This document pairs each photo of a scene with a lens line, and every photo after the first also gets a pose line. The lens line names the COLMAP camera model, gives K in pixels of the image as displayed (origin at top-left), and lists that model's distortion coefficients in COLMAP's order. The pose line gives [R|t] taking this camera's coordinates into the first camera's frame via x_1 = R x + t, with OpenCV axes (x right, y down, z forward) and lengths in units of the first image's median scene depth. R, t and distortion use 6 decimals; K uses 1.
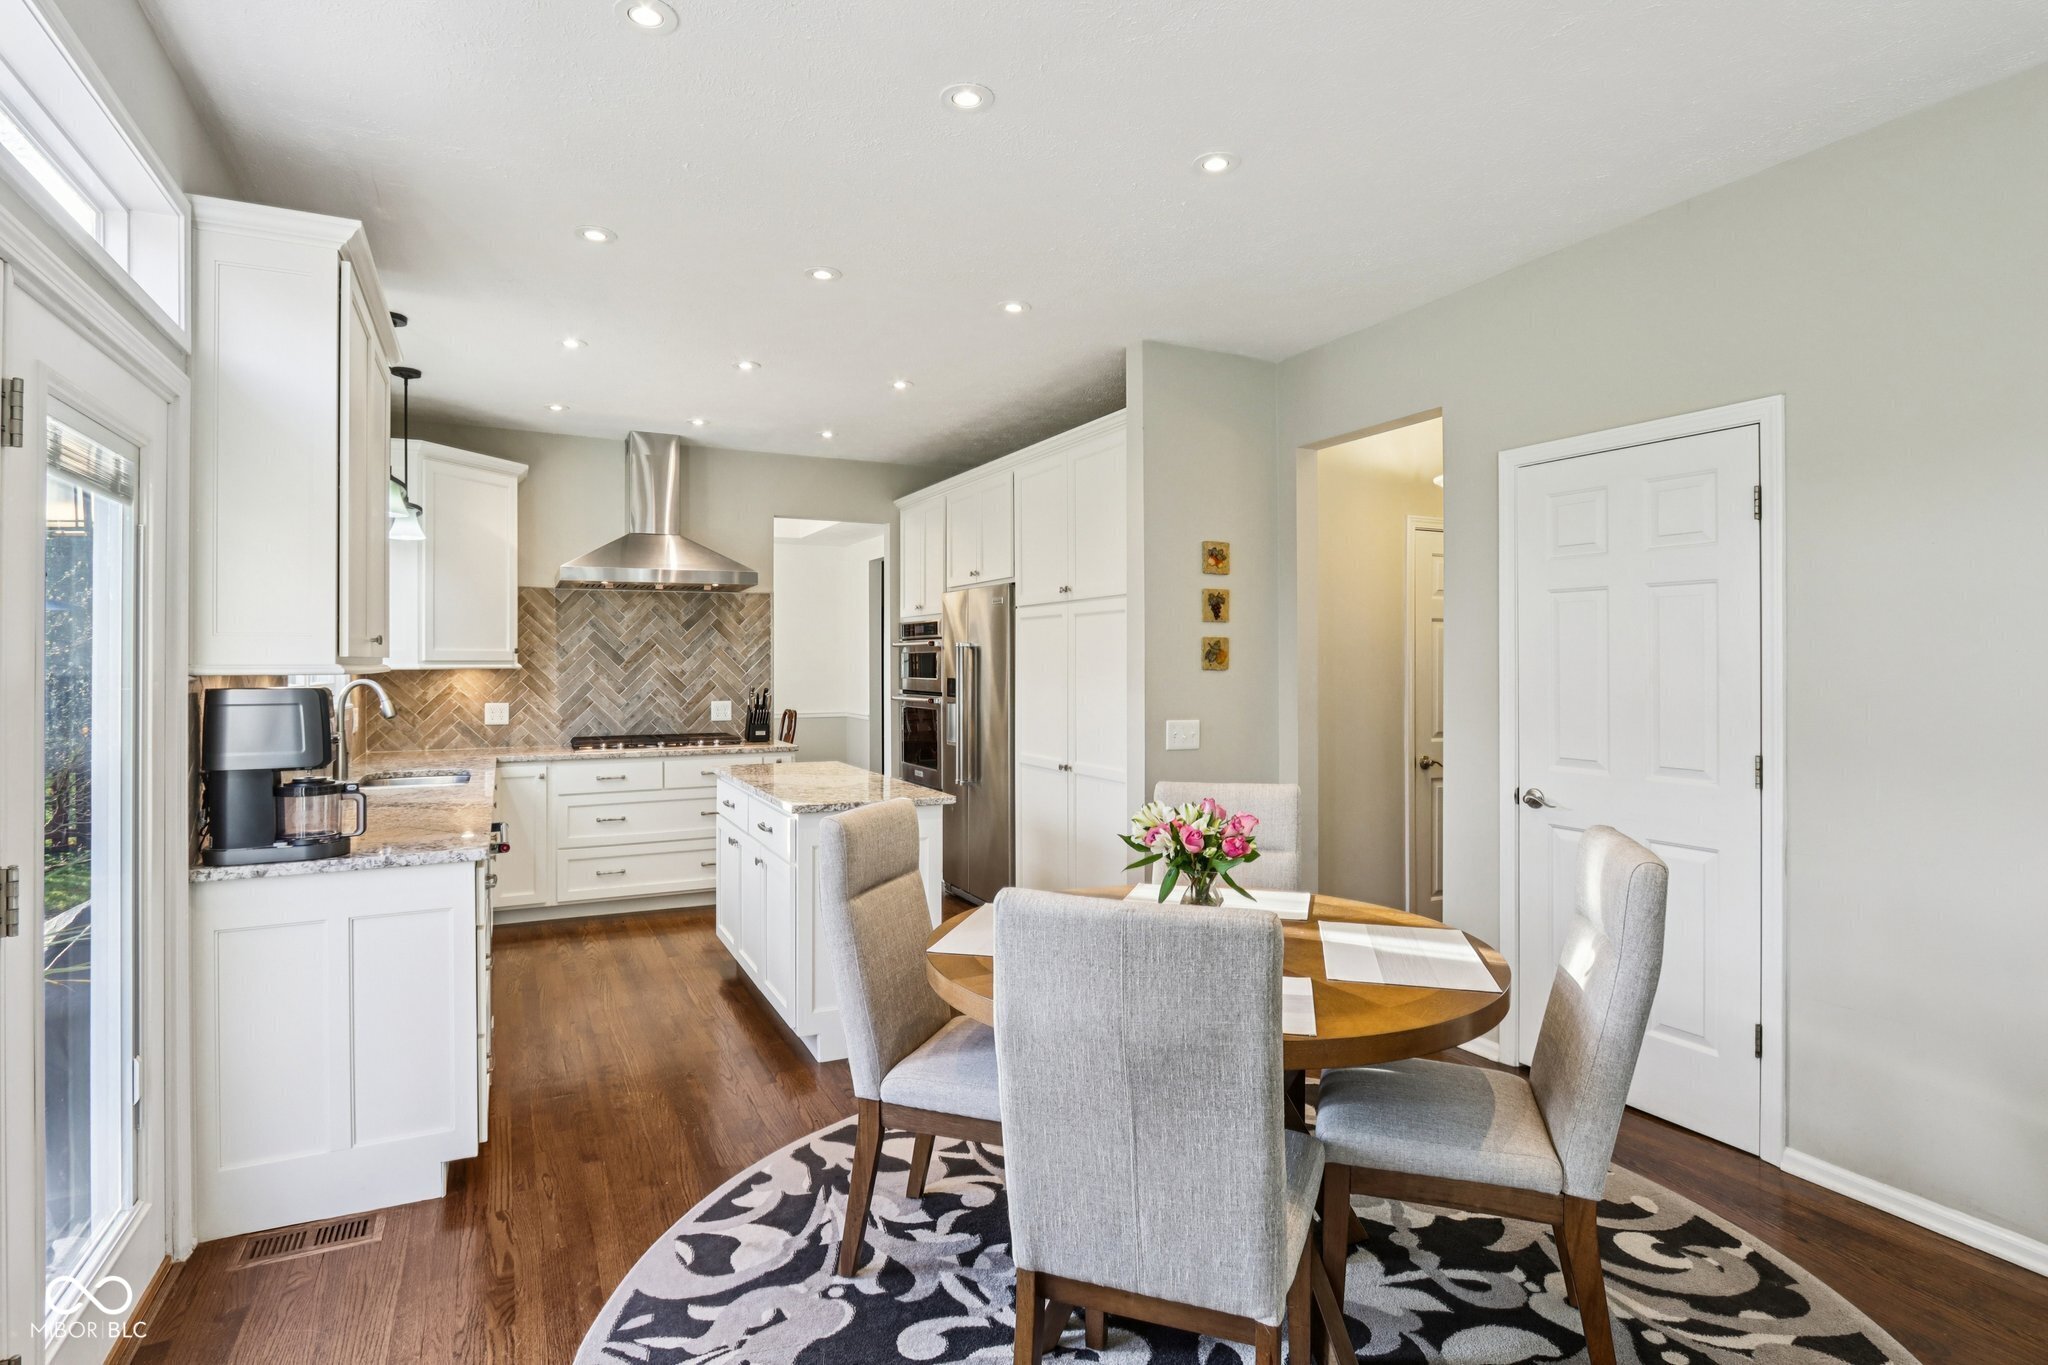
lens RADIAL K [[1027.1, 0, 986.4], [0, 1027.1, 664.0], [0, 0, 1]] dist [-0.003774, 0.000020]
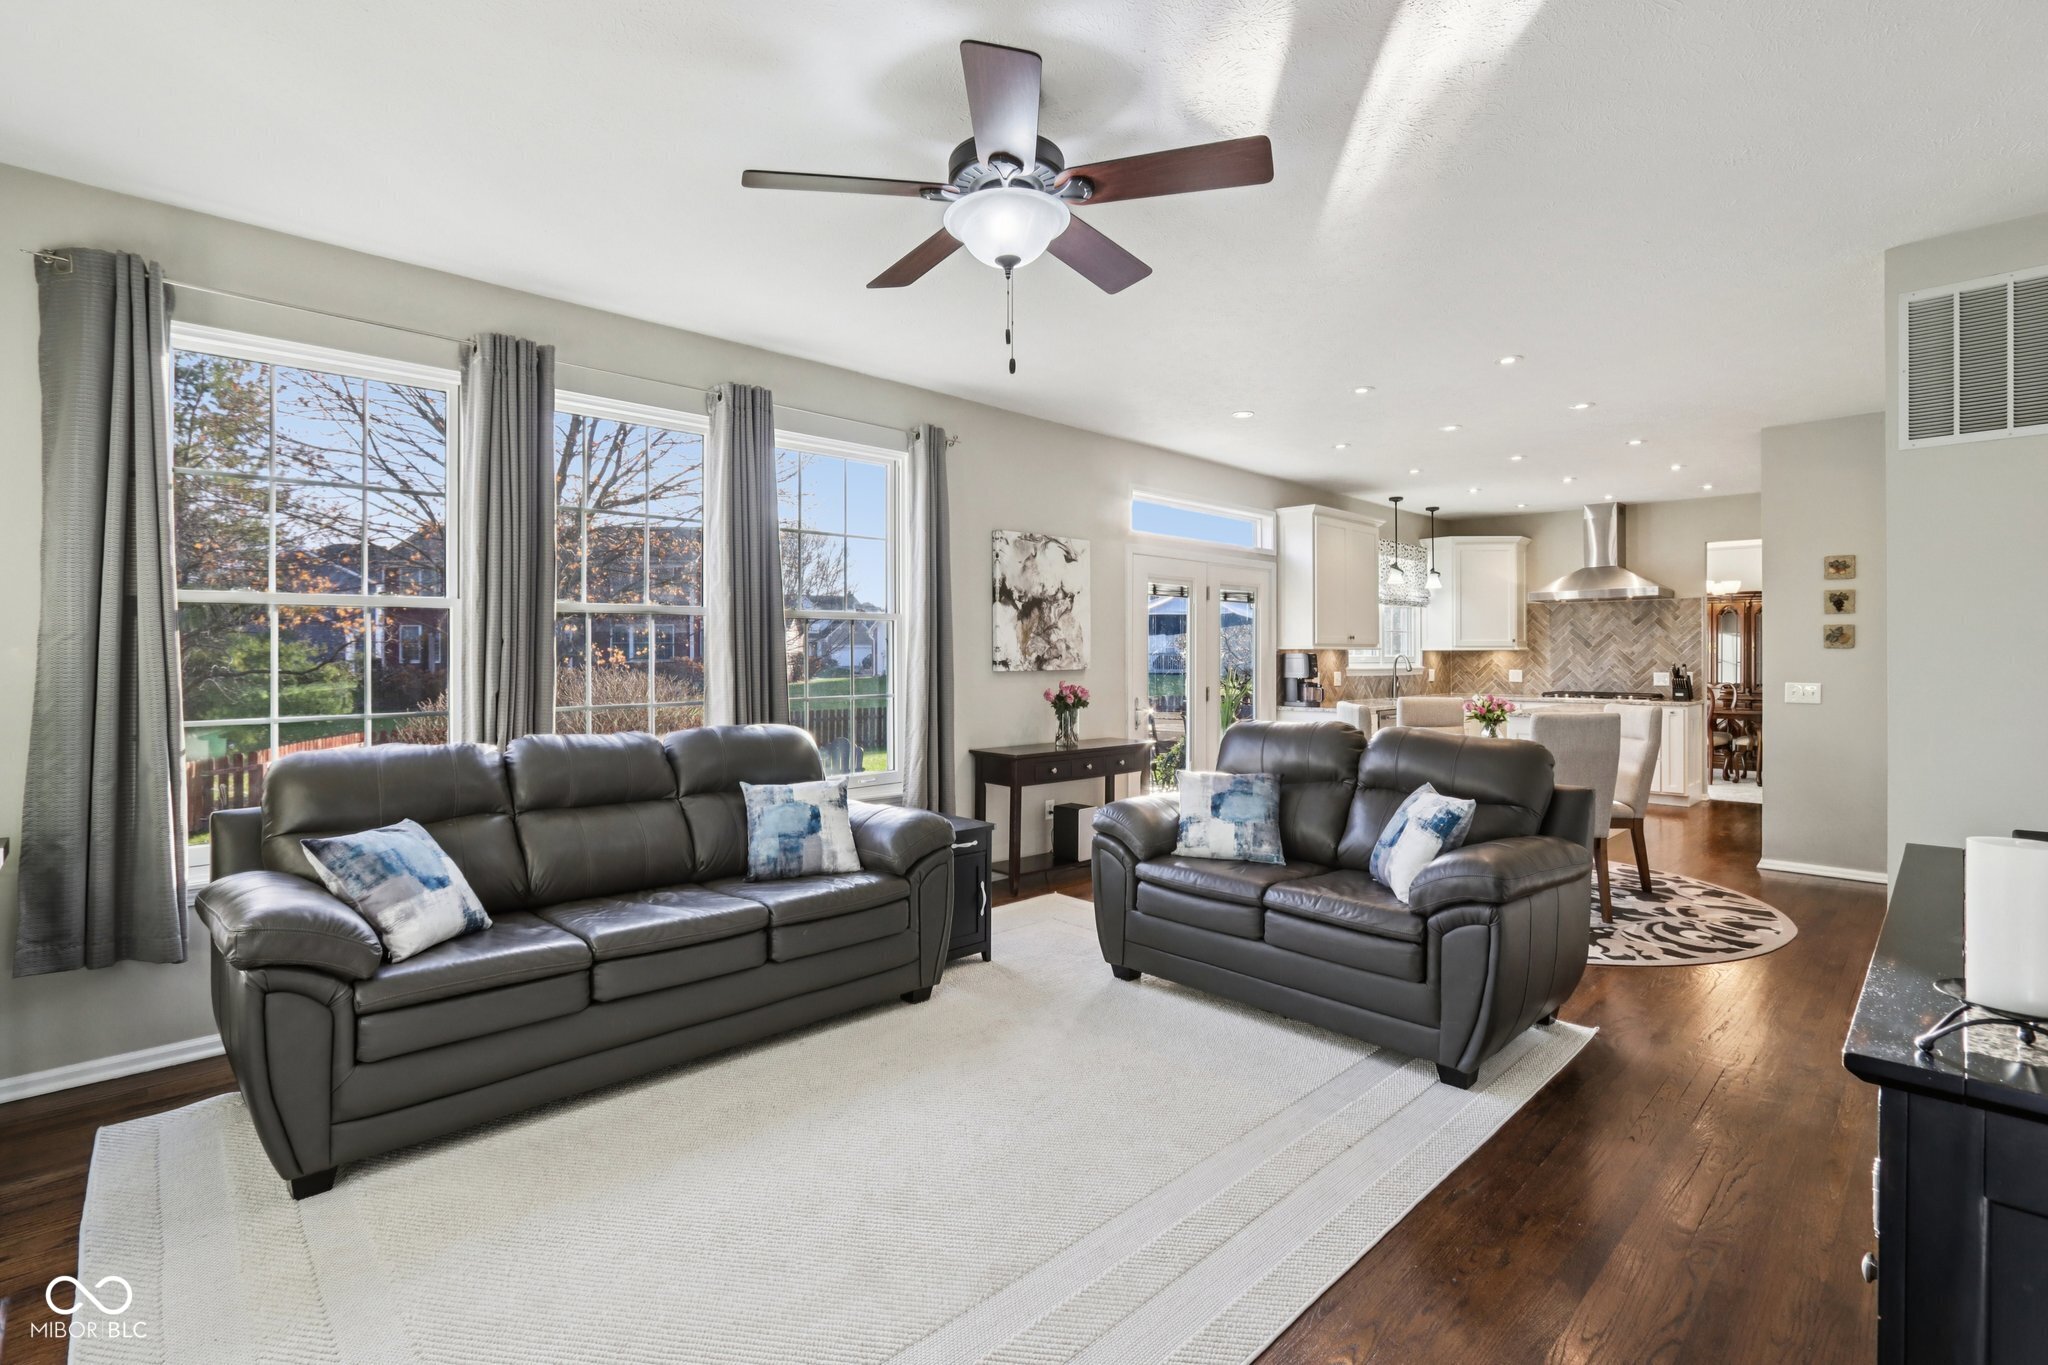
lens RADIAL K [[952.9, 0, 1002.6], [0, 952.9, 648.8], [0, 0, 1]] dist [-0.020051, 0.001533]
pose [[0.305975, -0.004577, -0.952029, 0.829733], [-0.002162, 0.999983, -0.005502, 0.012565], [0.952037, 0.003742, 0.305960, -0.359733]]
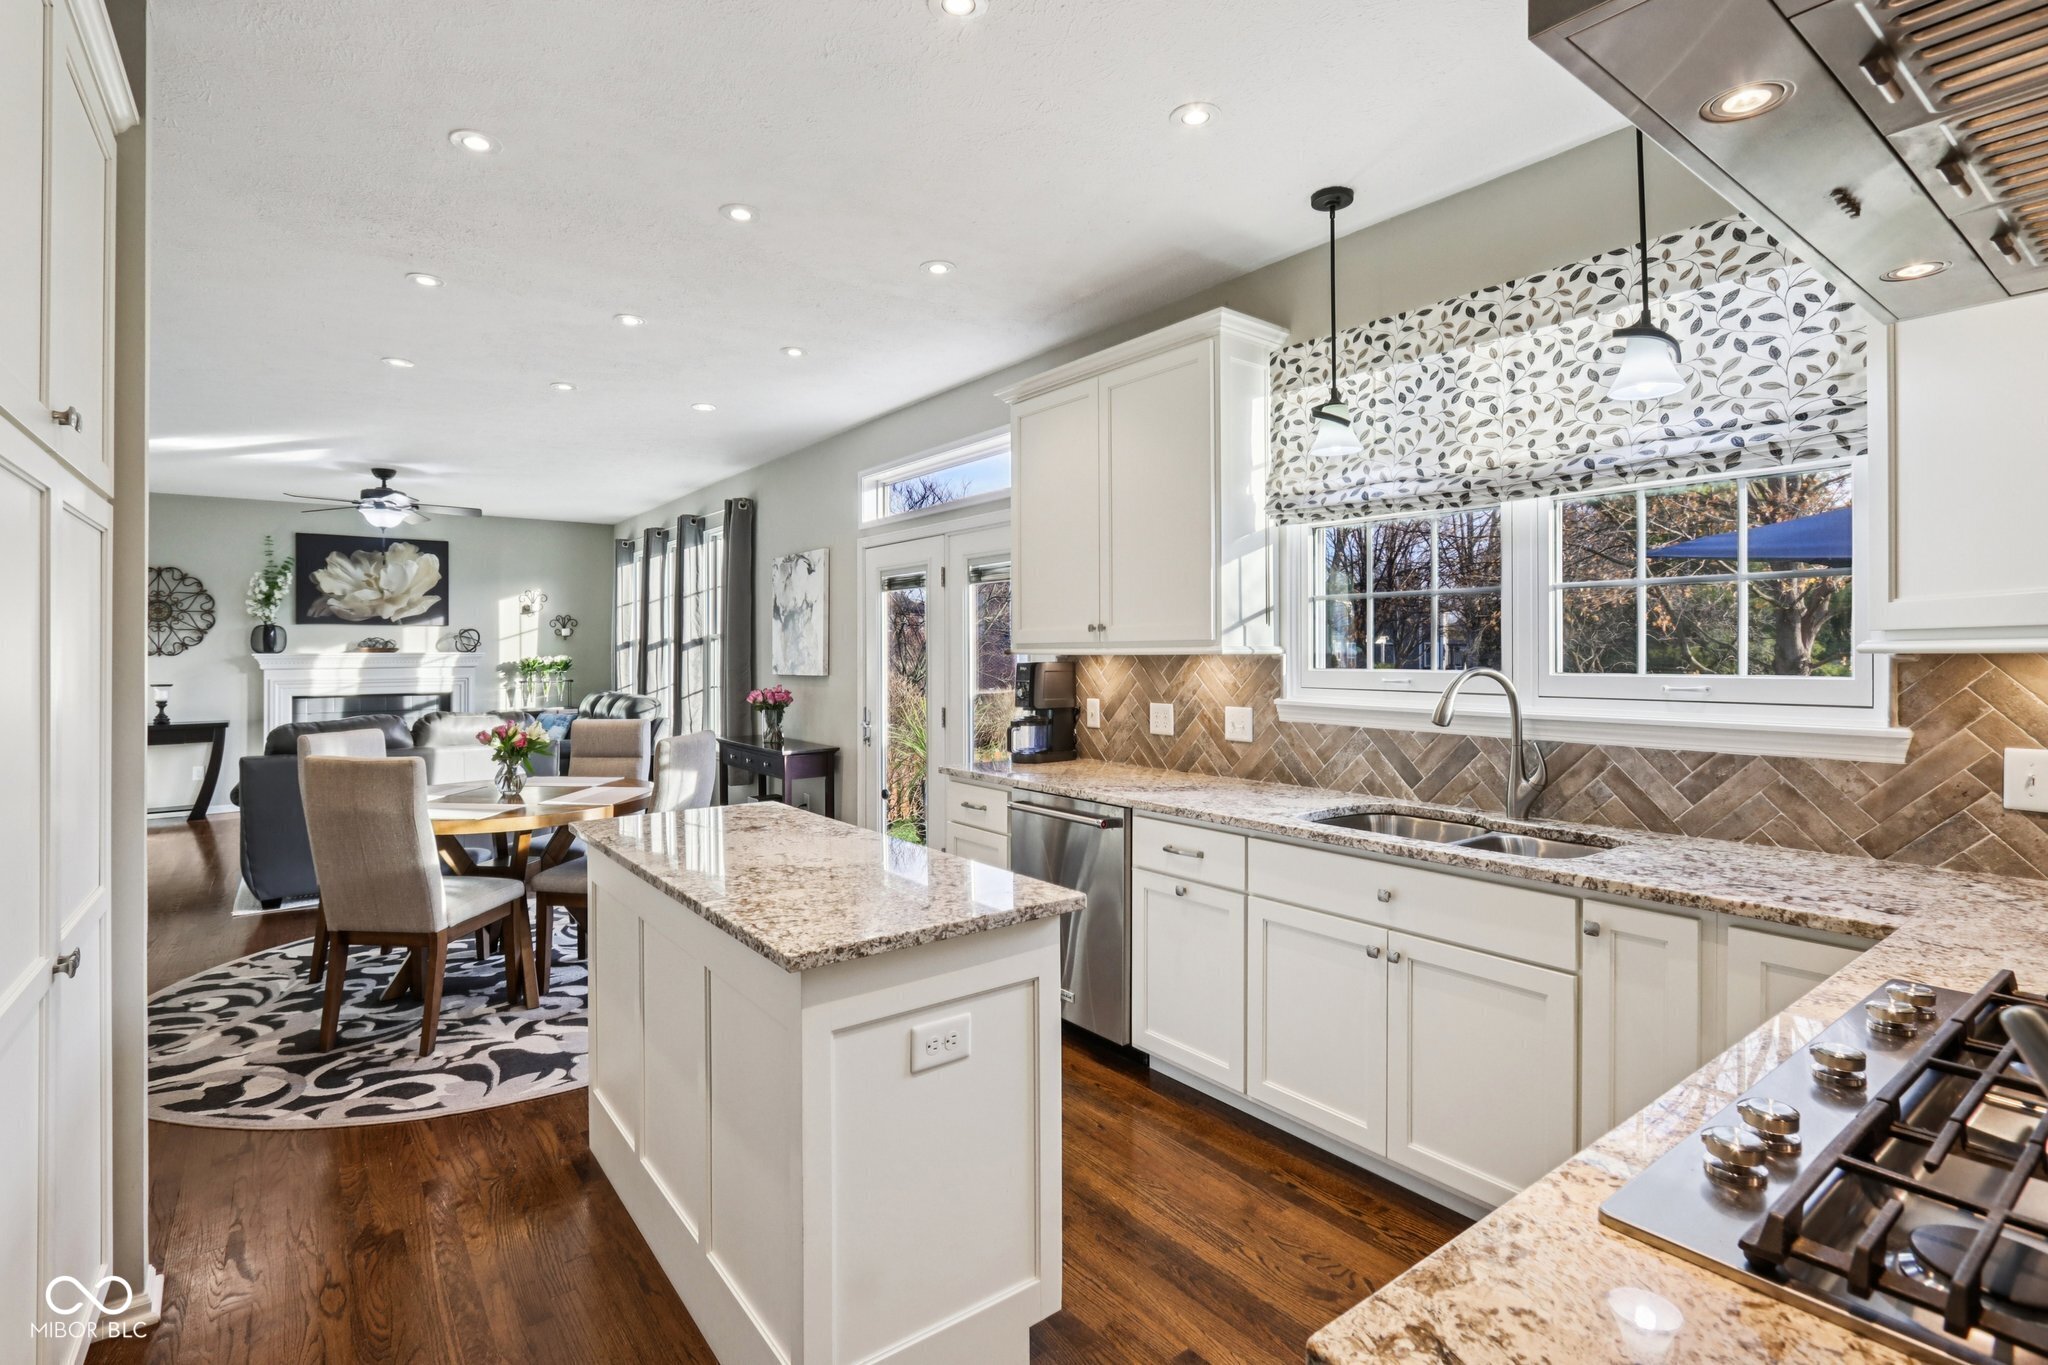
lens RADIAL K [[952.9, 0, 997.8], [0, 952.9, 653.1], [0, 0, 1]] dist [-0.020051, 0.001533]
pose [[-0.982662, 0.003642, -0.185369, -0.136727], [0.003373, 0.999993, 0.001771, 0.003044], [0.185374, 0.001115, -0.982667, 1.135973]]
